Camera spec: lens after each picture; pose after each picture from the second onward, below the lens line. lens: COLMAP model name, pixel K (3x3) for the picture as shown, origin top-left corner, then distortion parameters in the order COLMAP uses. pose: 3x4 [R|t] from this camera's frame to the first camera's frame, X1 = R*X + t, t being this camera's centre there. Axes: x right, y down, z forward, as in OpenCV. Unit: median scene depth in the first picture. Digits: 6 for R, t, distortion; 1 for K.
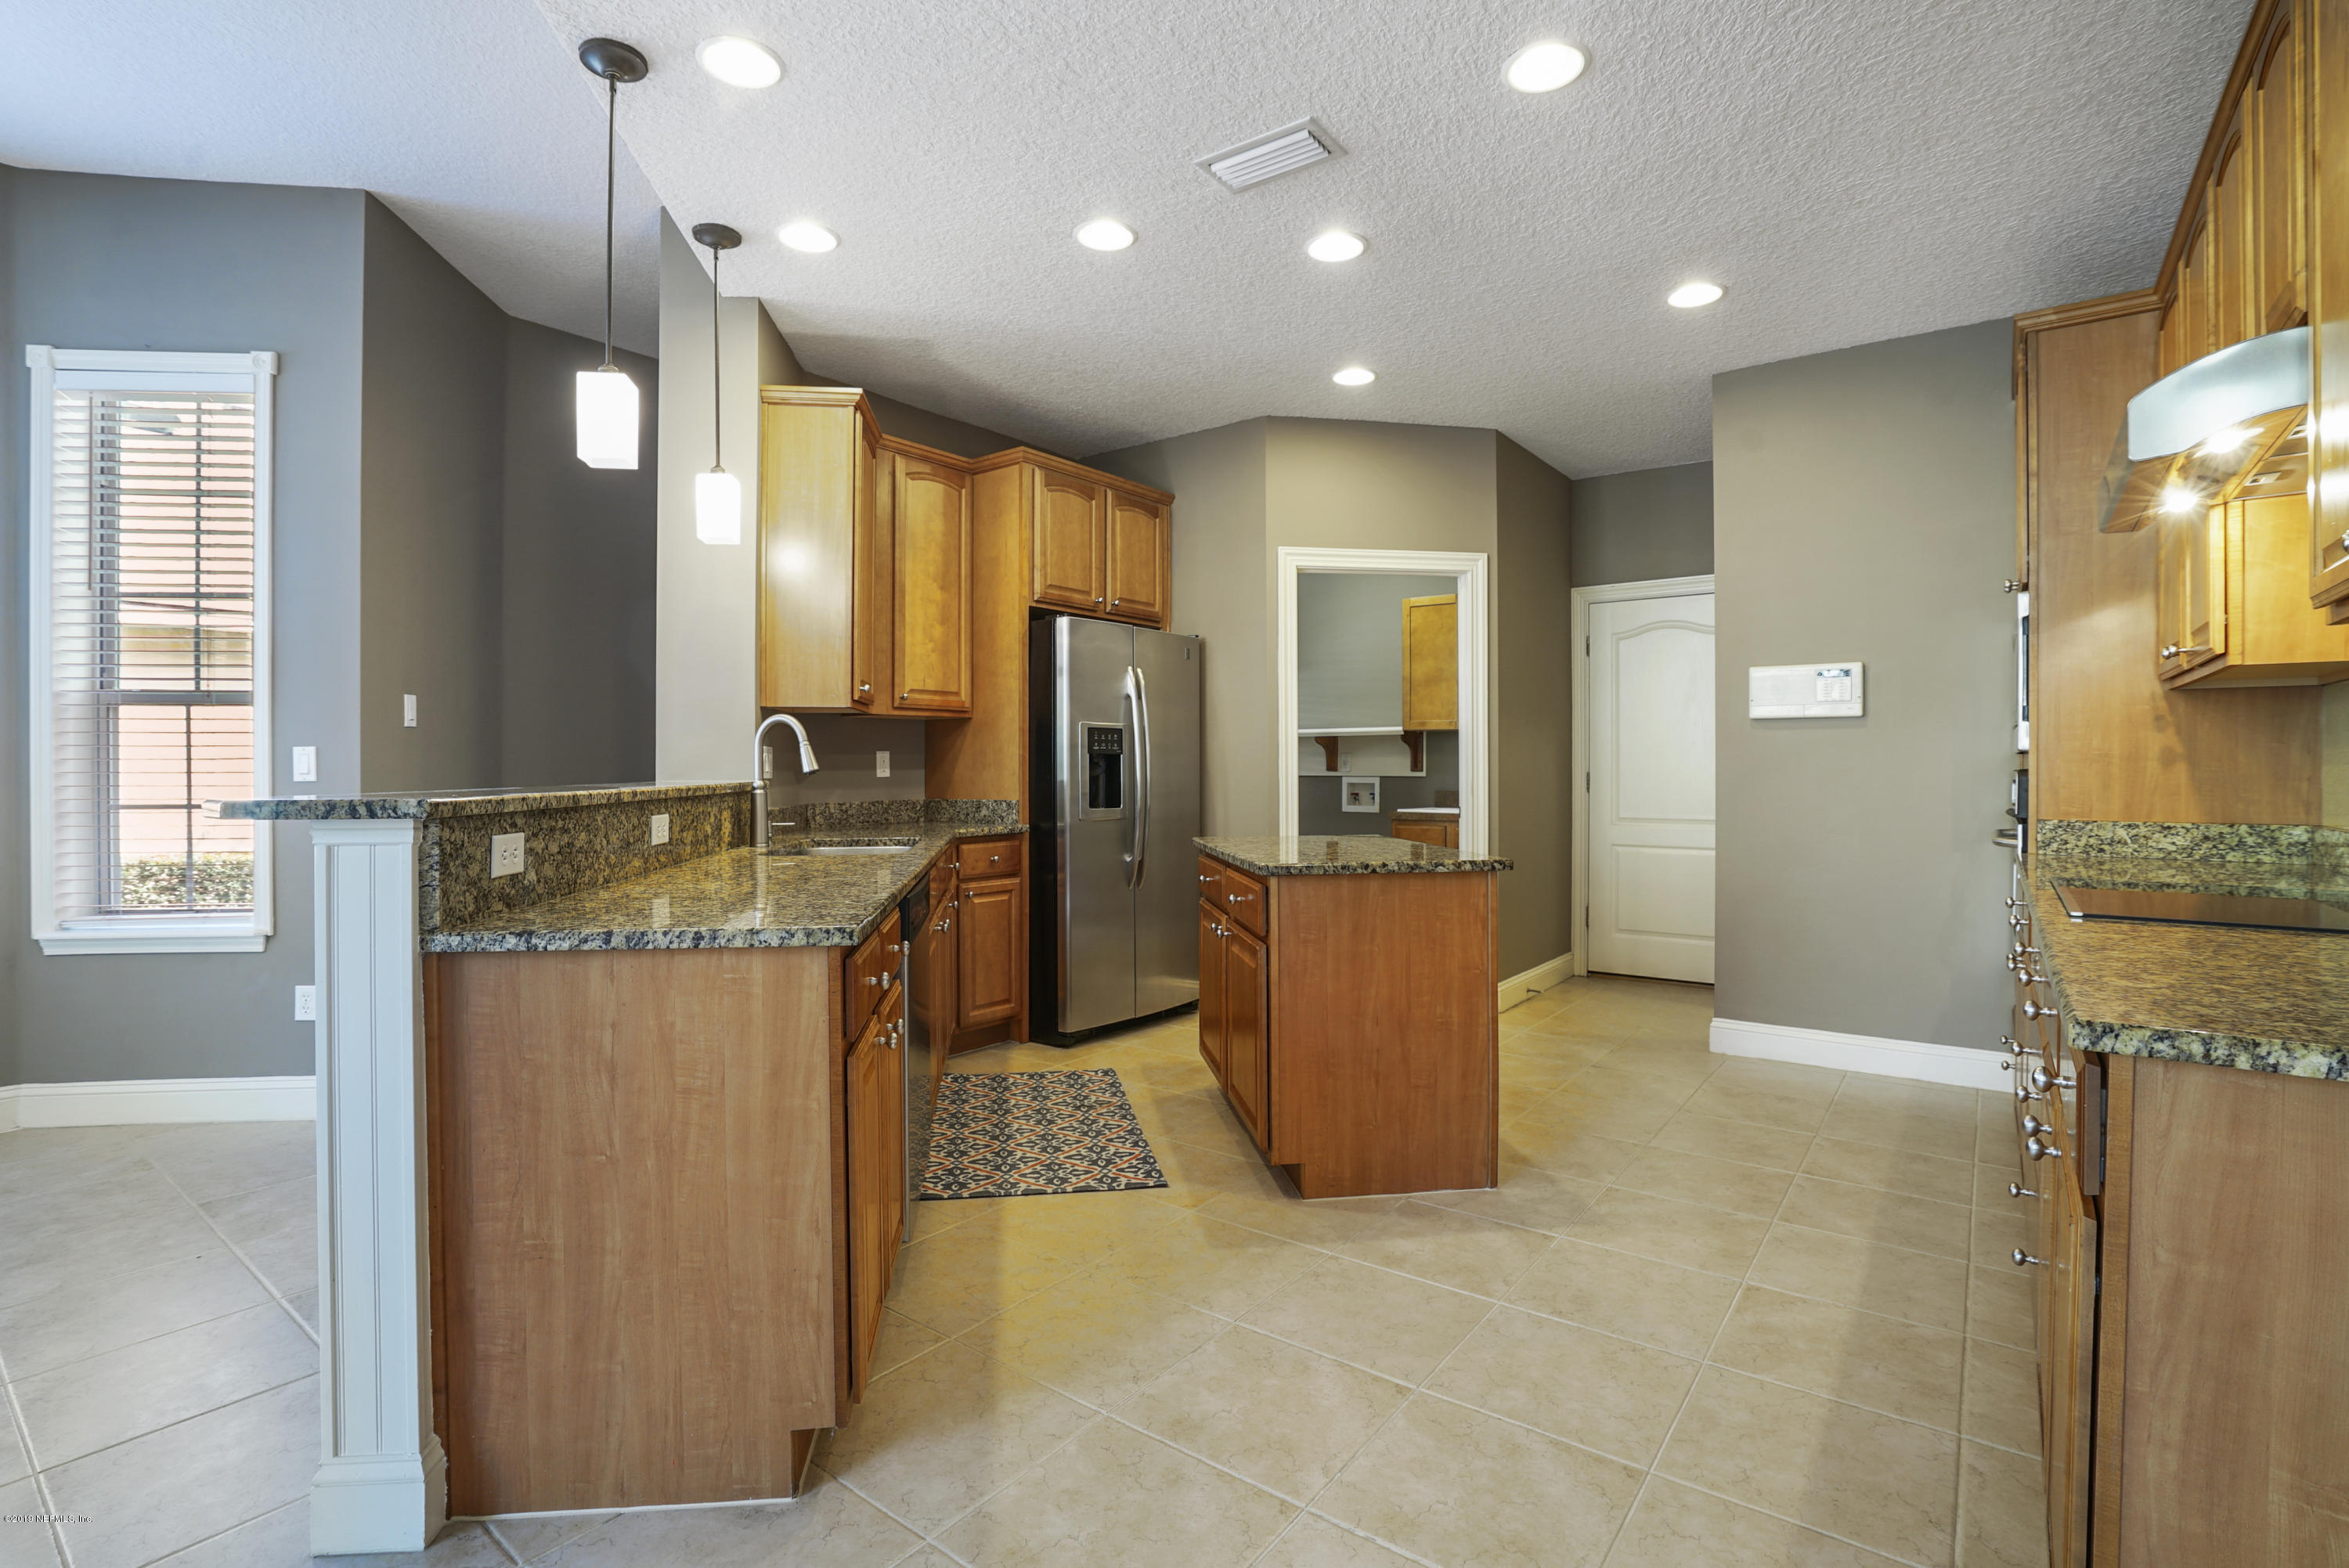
lens RADIAL K [[1115.7, 0, 1196.4], [0, 1115.7, 779.1], [0, 0, 1]] dist [-0.018087, 0.001241]
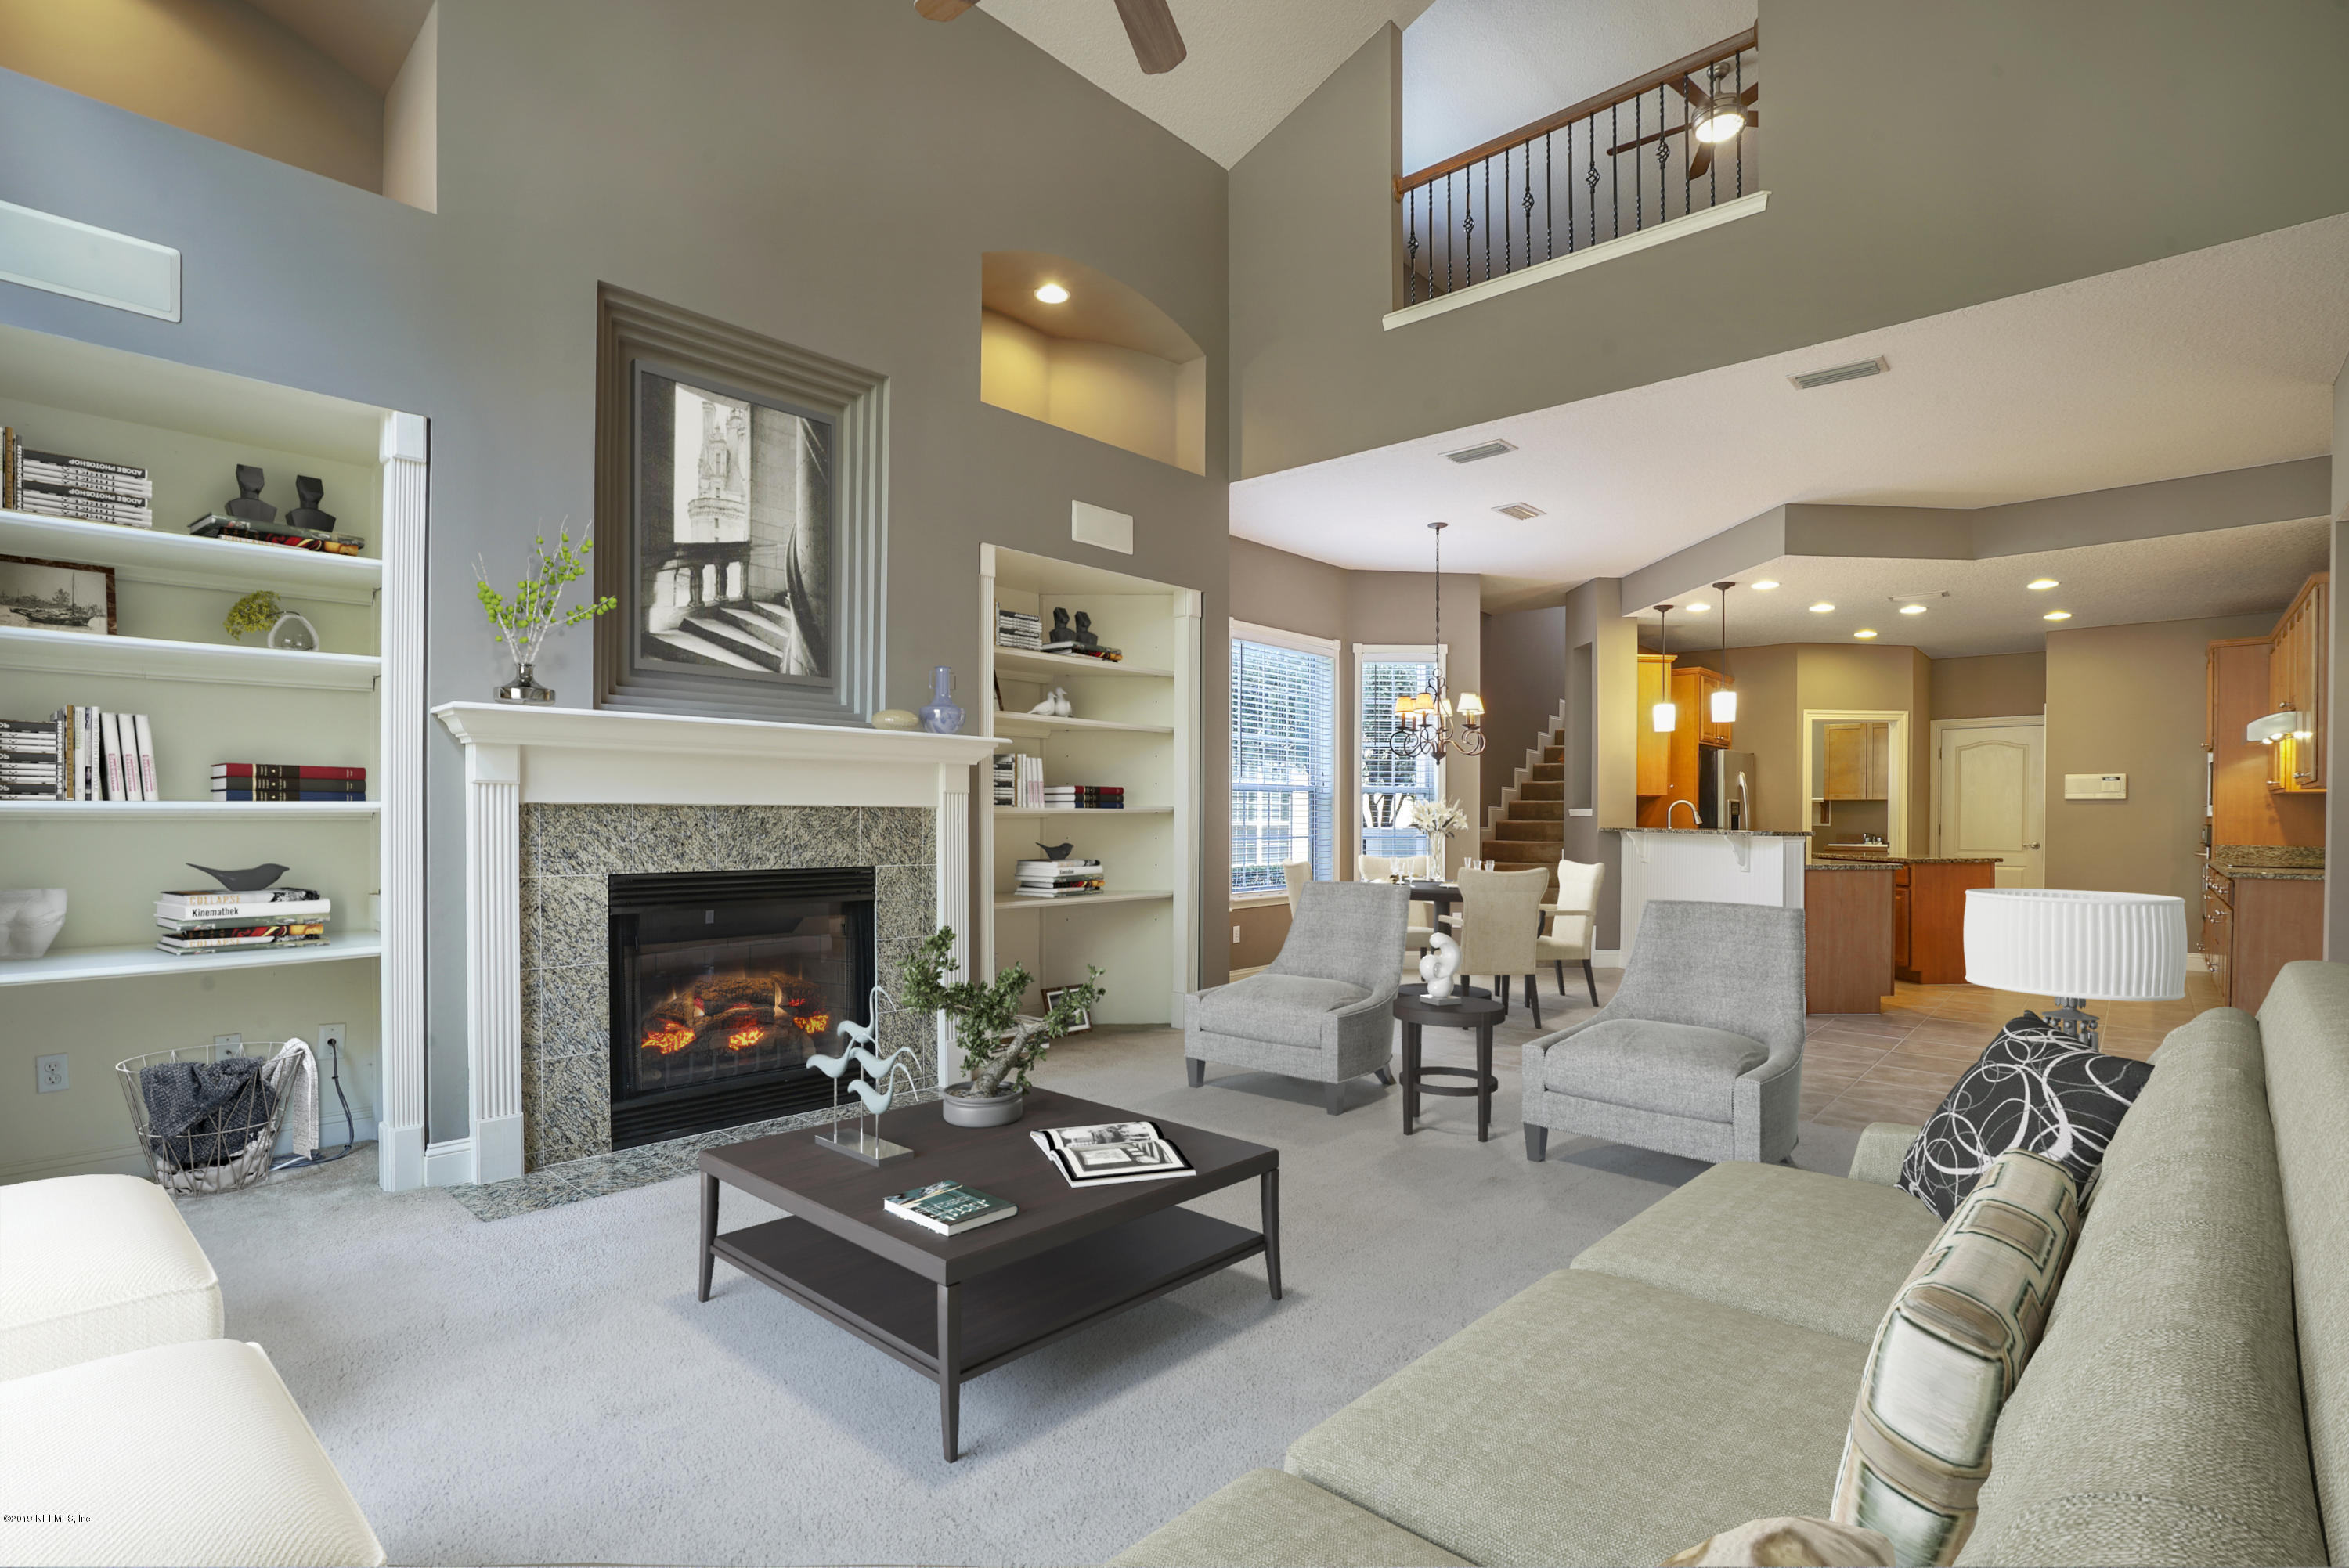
lens RADIAL K [[1115.7, 0, 1183.4], [0, 1115.7, 828.1], [0, 0, 1]] dist [-0.018087, 0.001241]
pose [[0.996951, 0.004487, -0.077899, -1.233168], [-0.004377, 0.999989, 0.001591, 0.004849], [0.077905, -0.001245, 0.996960, -1.489004]]
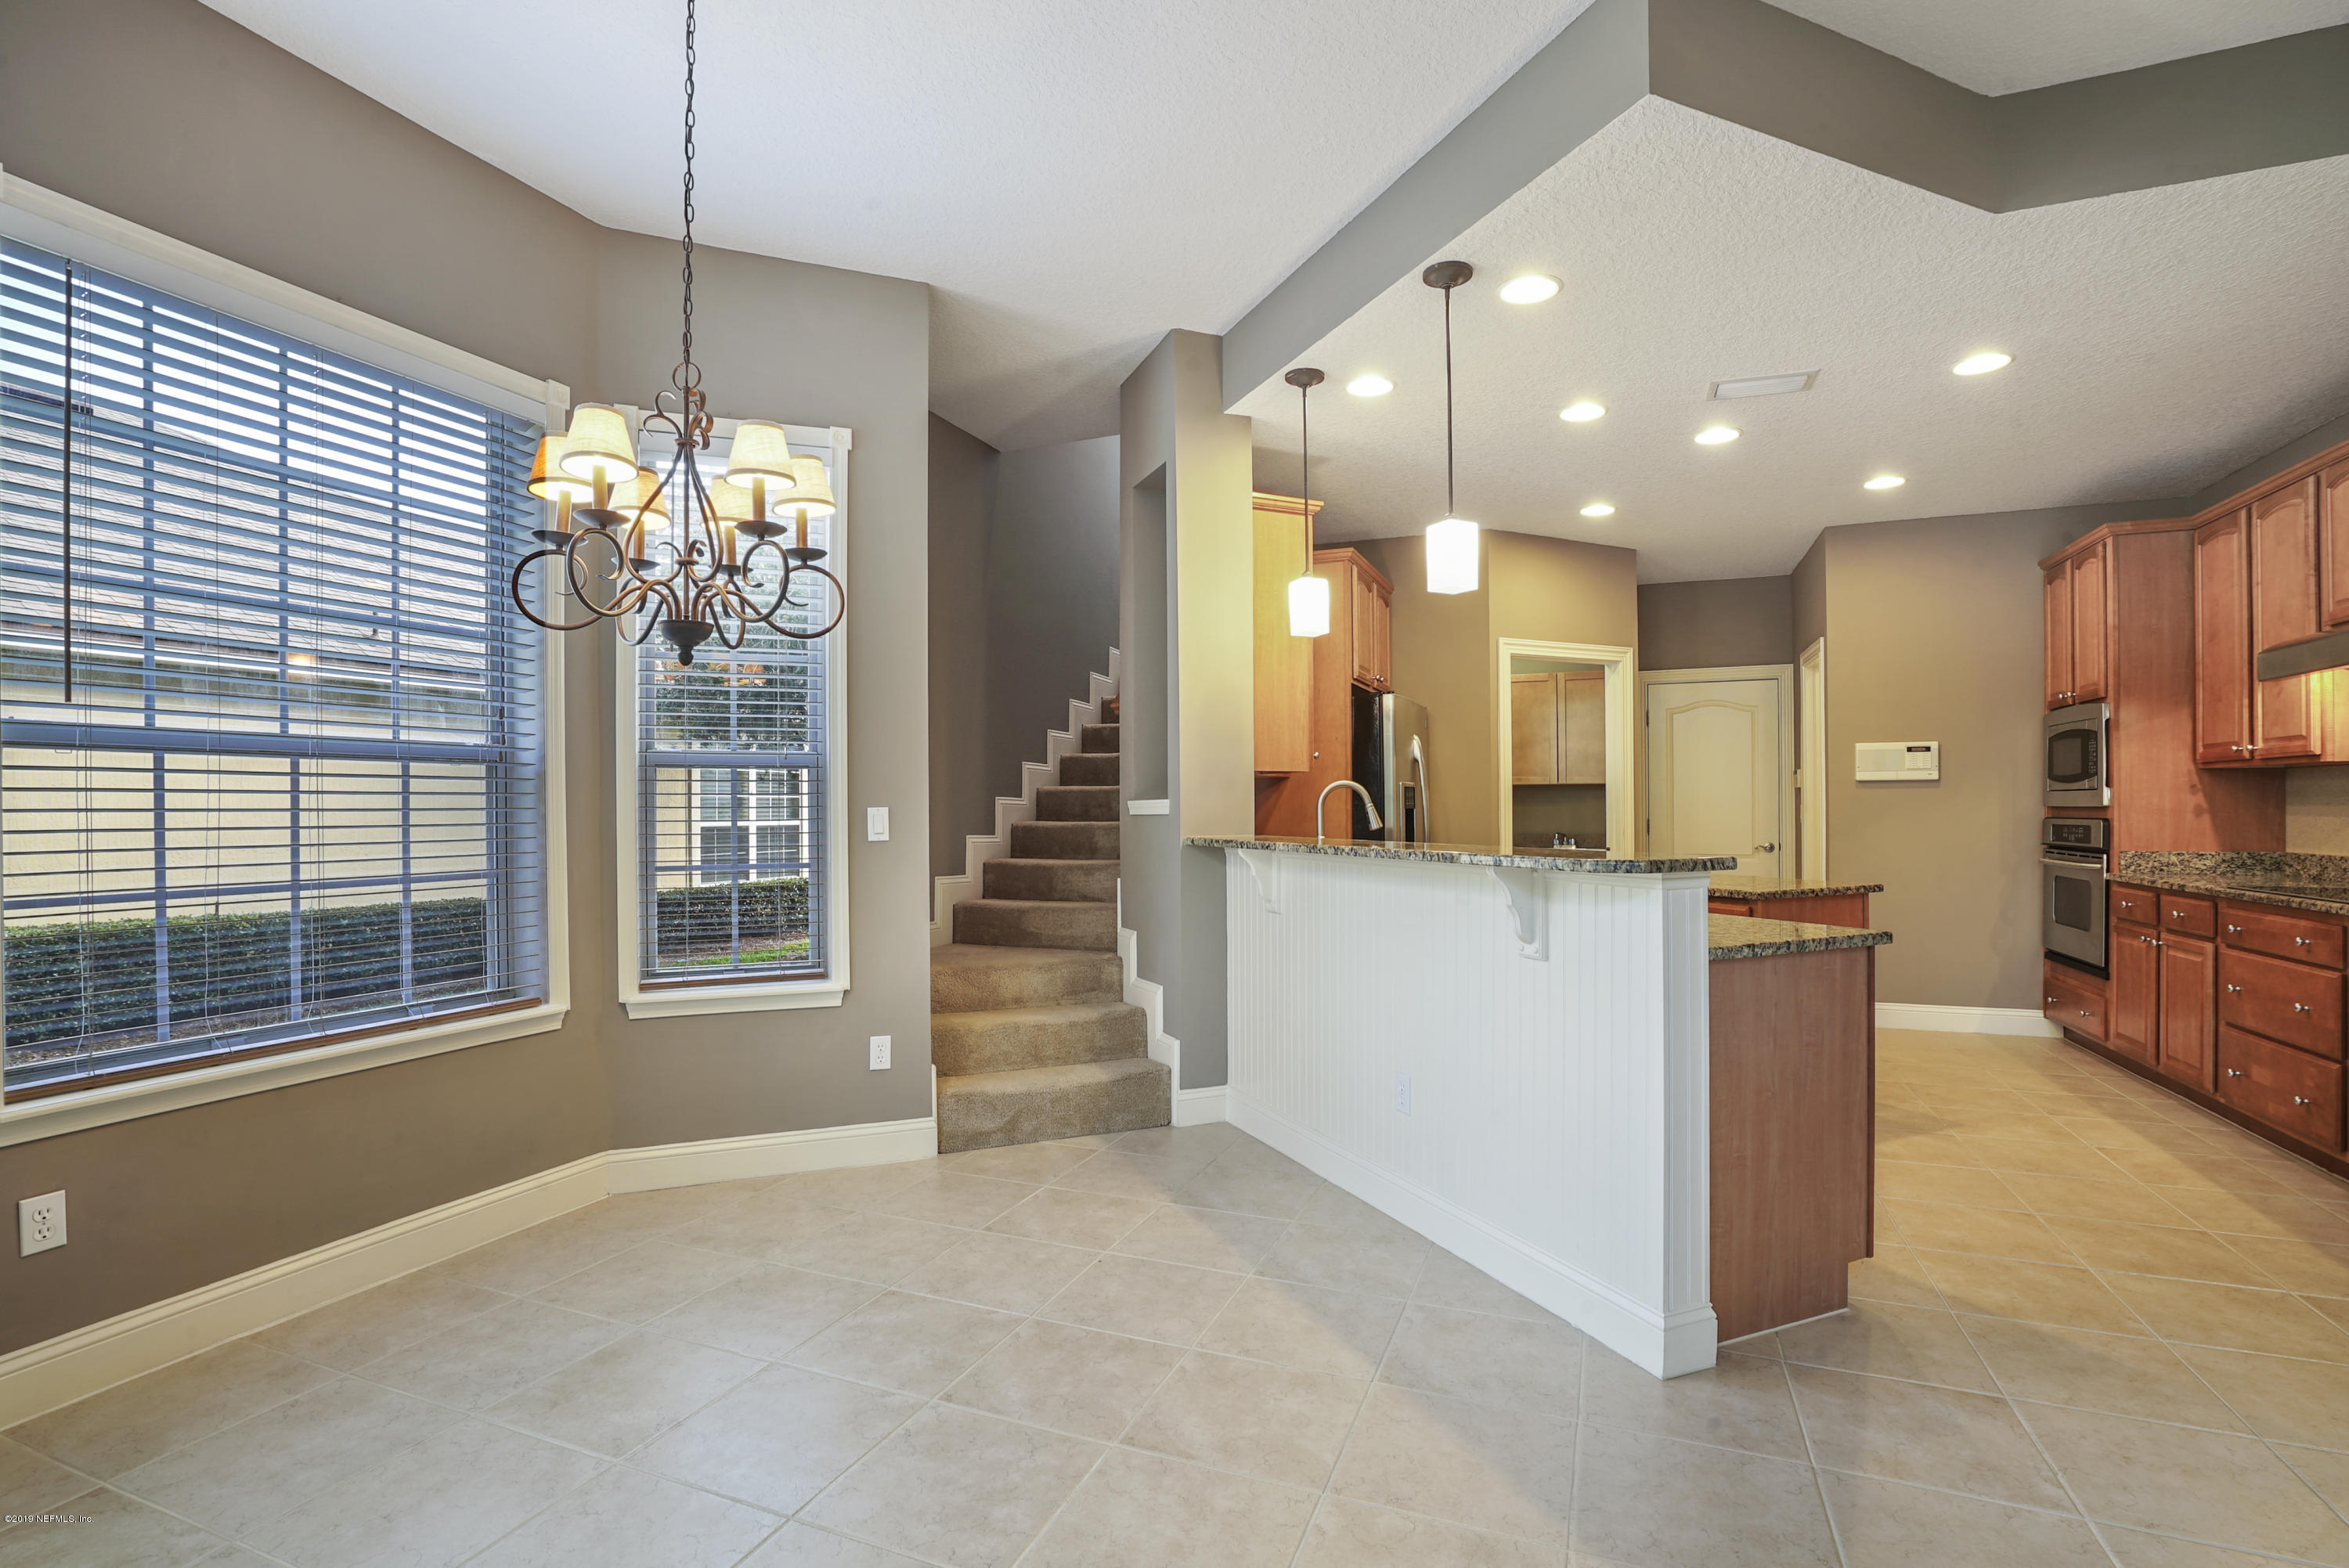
lens RADIAL K [[1115.7, 0, 1213.2], [0, 1115.7, 809.4], [0, 0, 1]] dist [-0.018087, 0.001241]
pose [[0.956586, -0.004560, 0.291415, -0.821548], [0.007586, 0.999928, -0.009255, -0.015416], [-0.291352, 0.011064, 0.956552, -0.102997]]
